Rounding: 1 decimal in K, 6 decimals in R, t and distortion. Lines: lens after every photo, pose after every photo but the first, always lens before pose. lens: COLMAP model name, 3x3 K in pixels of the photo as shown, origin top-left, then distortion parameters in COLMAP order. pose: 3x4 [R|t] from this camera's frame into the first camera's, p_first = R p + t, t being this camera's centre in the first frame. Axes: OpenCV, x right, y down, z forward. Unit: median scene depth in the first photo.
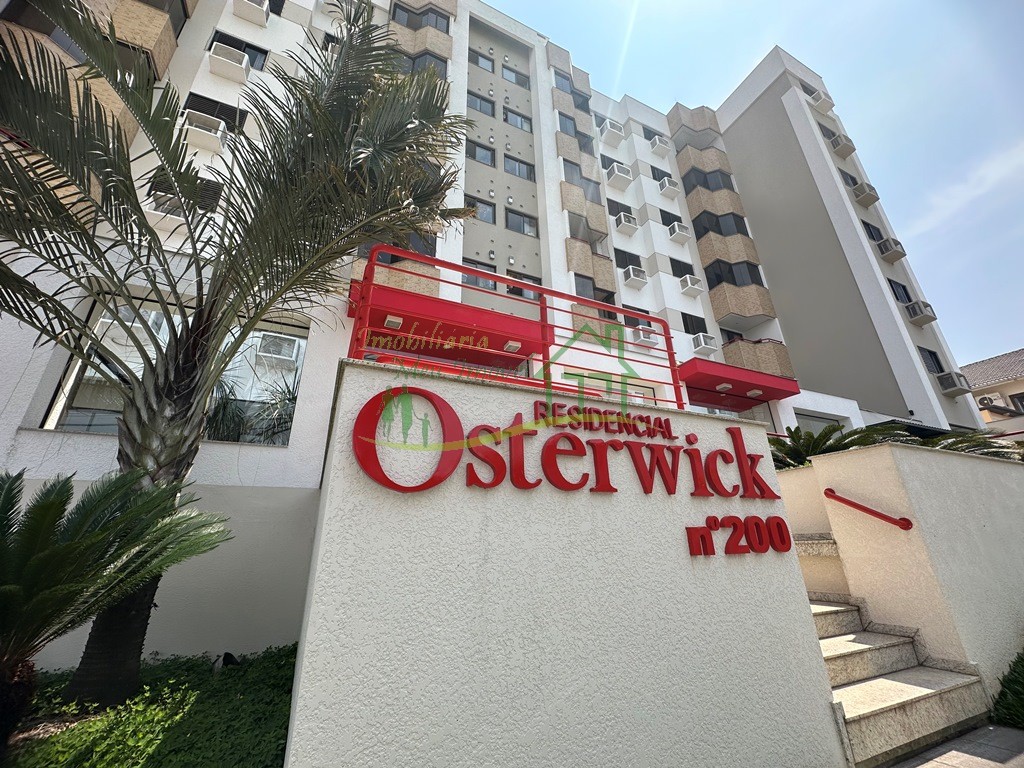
lens RADIAL K [[408.0, 0, 512.0], [0, 408.0, 384.0], [0, 0, 1]] dist [-0.001645, 0.000368]
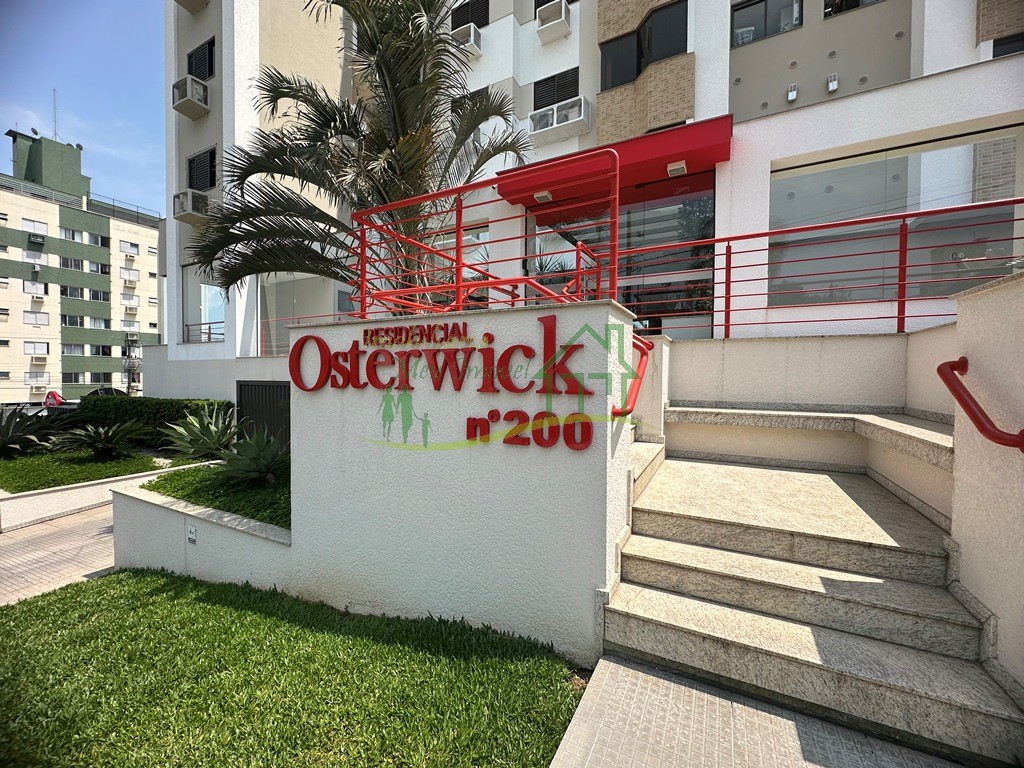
lens RADIAL K [[408.0, 0, 512.0], [0, 408.0, 384.0], [0, 0, 1]] dist [-0.001645, 0.000368]
pose [[0.611951, 0.041806, -0.789790, 0.257952], [0.280427, 0.922253, 0.266101, -0.003067], [0.739511, -0.384319, 0.552650, 0.085961]]
